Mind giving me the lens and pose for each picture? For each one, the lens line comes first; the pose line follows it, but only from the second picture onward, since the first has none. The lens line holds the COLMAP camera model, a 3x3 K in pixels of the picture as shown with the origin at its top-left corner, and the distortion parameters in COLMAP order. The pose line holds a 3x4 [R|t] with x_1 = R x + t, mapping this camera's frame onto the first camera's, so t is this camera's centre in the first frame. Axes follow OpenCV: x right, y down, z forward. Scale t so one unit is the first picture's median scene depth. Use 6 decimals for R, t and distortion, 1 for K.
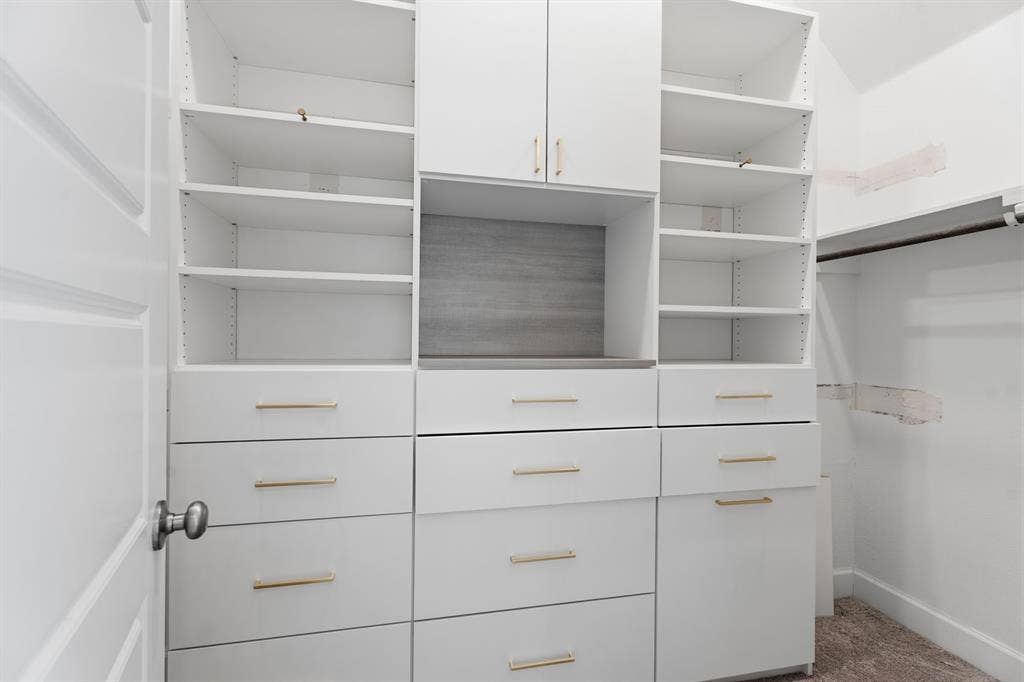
lens RADIAL K [[450.8, 0, 508.5], [0, 450.8, 341.2], [0, 0, 1]] dist [0.004047, 0.000295]
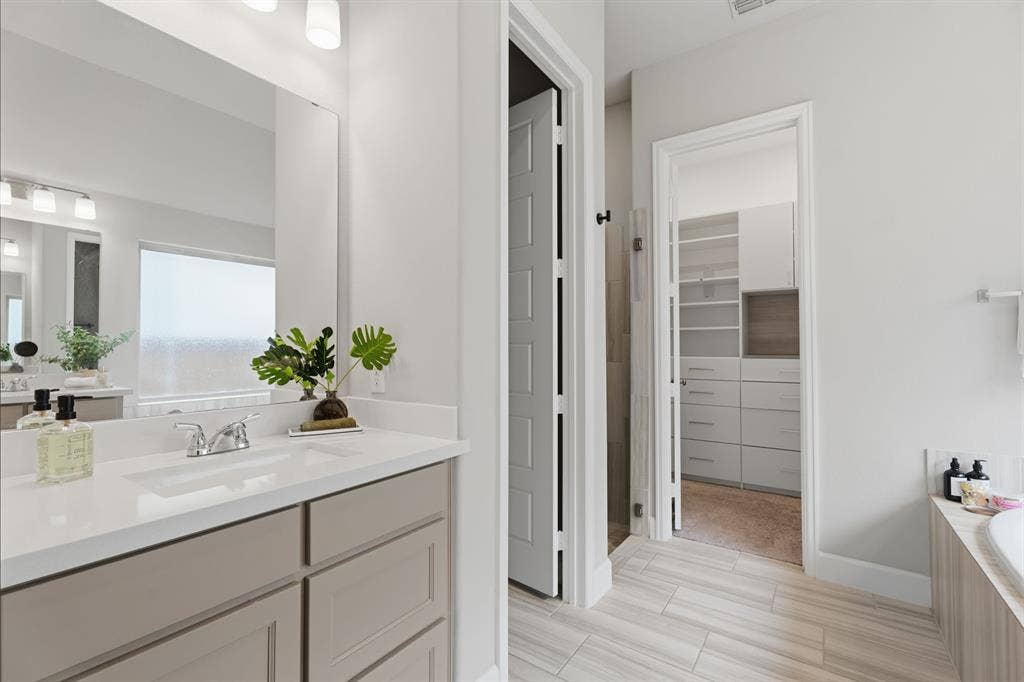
lens RADIAL K [[450.8, 0, 508.5], [0, 450.8, 341.2], [0, 0, 1]] dist [0.004047, 0.000295]
pose [[0.678964, -0.024272, -0.733770, 0.872722], [0.008581, 0.999647, -0.025127, 0.011374], [0.734121, 0.010764, 0.678933, -1.982812]]
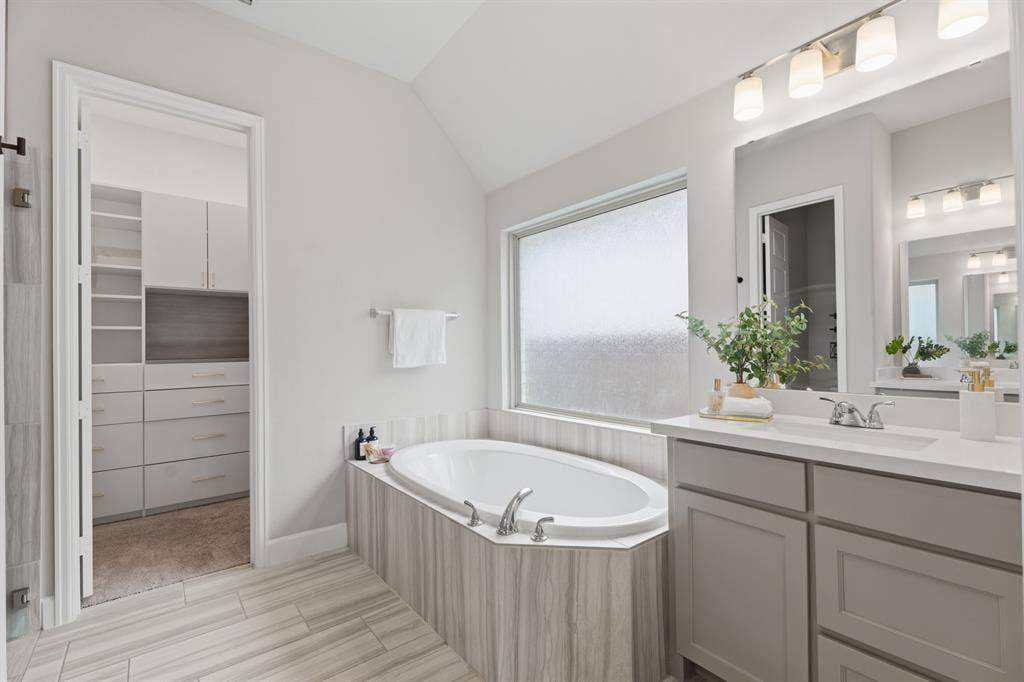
lens RADIAL K [[450.8, 0, 508.5], [0, 450.8, 341.2], [0, 0, 1]] dist [0.004047, 0.000295]
pose [[0.896219, -0.017737, 0.443256, 0.472504], [0.024817, 0.999640, -0.010178, 0.009255], [-0.442916, 0.020123, 0.896337, -2.036988]]
